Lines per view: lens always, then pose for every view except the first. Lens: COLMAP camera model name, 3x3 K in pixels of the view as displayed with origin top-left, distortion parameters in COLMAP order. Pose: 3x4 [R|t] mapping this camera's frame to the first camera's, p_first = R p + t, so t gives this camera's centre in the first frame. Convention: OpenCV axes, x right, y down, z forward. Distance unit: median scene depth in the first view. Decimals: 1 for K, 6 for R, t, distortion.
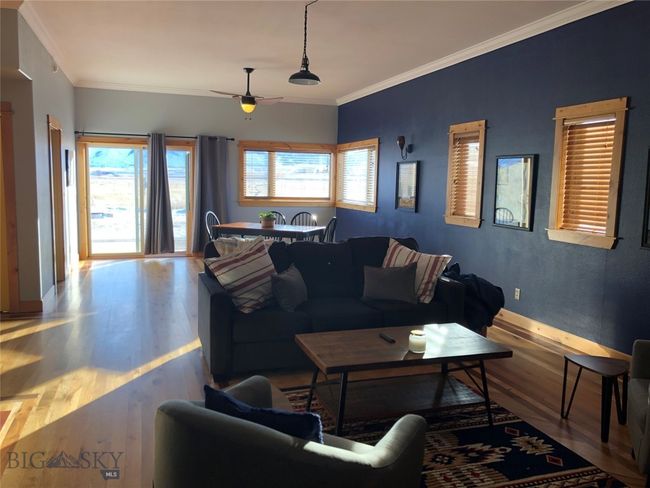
lens RADIAL K [[531.9, 0, 317.1], [0, 531.9, 233.6], [0, 0, 1]] dist [0.044996, -0.068670]
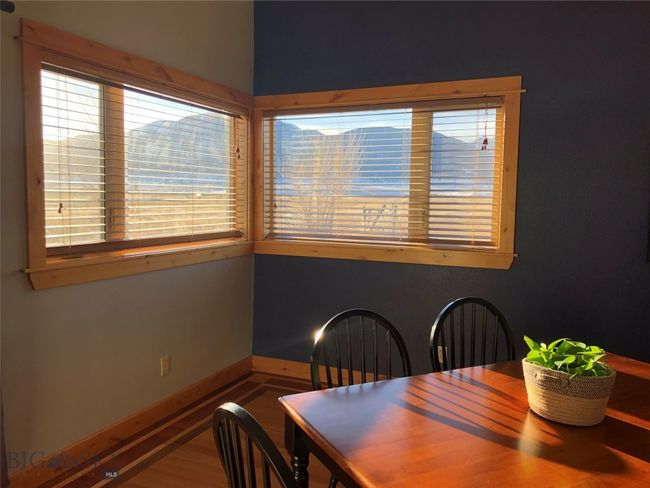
lens RADIAL K [[531.9, 0, 317.1], [0, 531.9, 233.6], [0, 0, 1]] dist [0.044996, -0.068670]
pose [[0.686720, -0.063833, 0.724114, -0.505963], [0.076464, 0.996954, 0.015369, -0.157027], [-0.722889, 0.044814, 0.689509, 1.607513]]
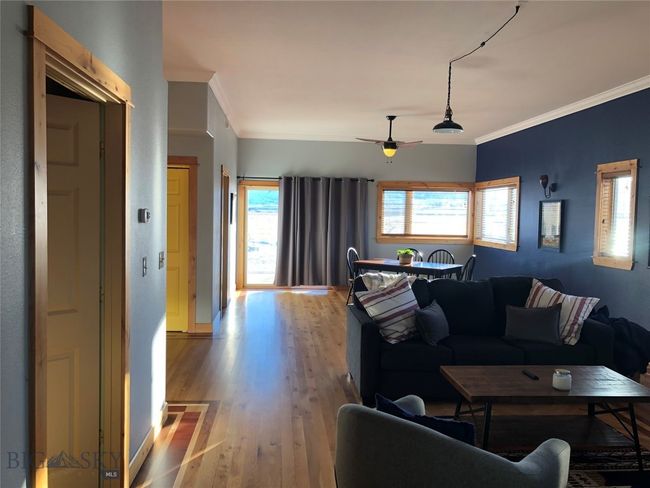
lens RADIAL K [[531.9, 0, 317.1], [0, 531.9, 233.6], [0, 0, 1]] dist [0.044996, -0.068670]
pose [[0.970051, 0.008443, -0.242755, -0.014423], [-0.024401, 0.997727, -0.062807, -0.002784], [0.241673, 0.066849, 0.968052, -0.086995]]
